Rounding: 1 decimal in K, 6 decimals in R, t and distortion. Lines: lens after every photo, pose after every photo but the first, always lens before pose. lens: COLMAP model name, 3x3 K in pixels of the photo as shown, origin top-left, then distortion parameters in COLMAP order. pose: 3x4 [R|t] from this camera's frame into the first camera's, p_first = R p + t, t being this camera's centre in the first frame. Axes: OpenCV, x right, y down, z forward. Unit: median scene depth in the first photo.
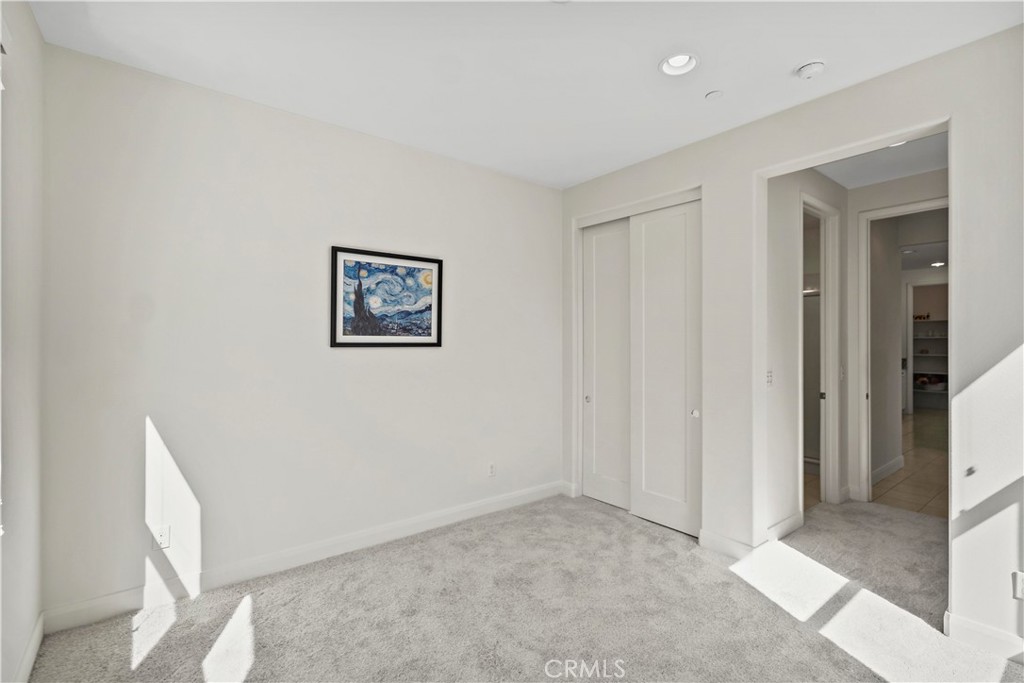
lens RADIAL K [[467.1, 0, 511.6], [0, 467.1, 338.7], [0, 0, 1]] dist [0.002192, -0.001518]
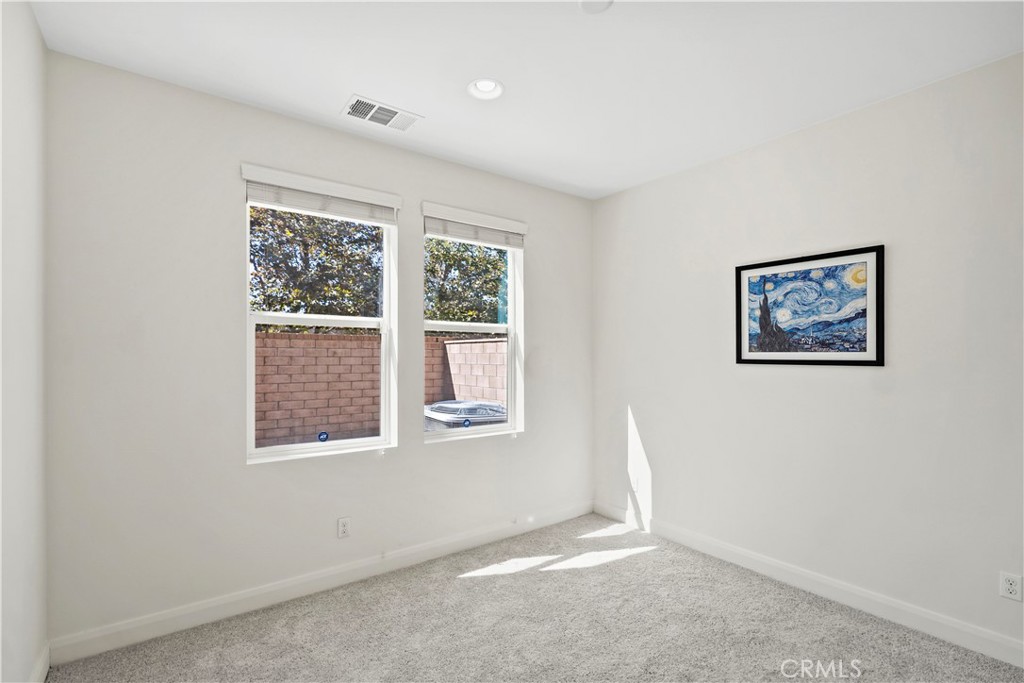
lens RADIAL K [[467.1, 0, 512.1], [0, 467.1, 349.1], [0, 0, 1]] dist [0.002192, -0.001518]
pose [[-0.017241, -0.013612, -0.999759, 0.622136], [0.004755, 0.999895, -0.013696, -0.001976], [0.999840, -0.004990, -0.017174, 0.479944]]
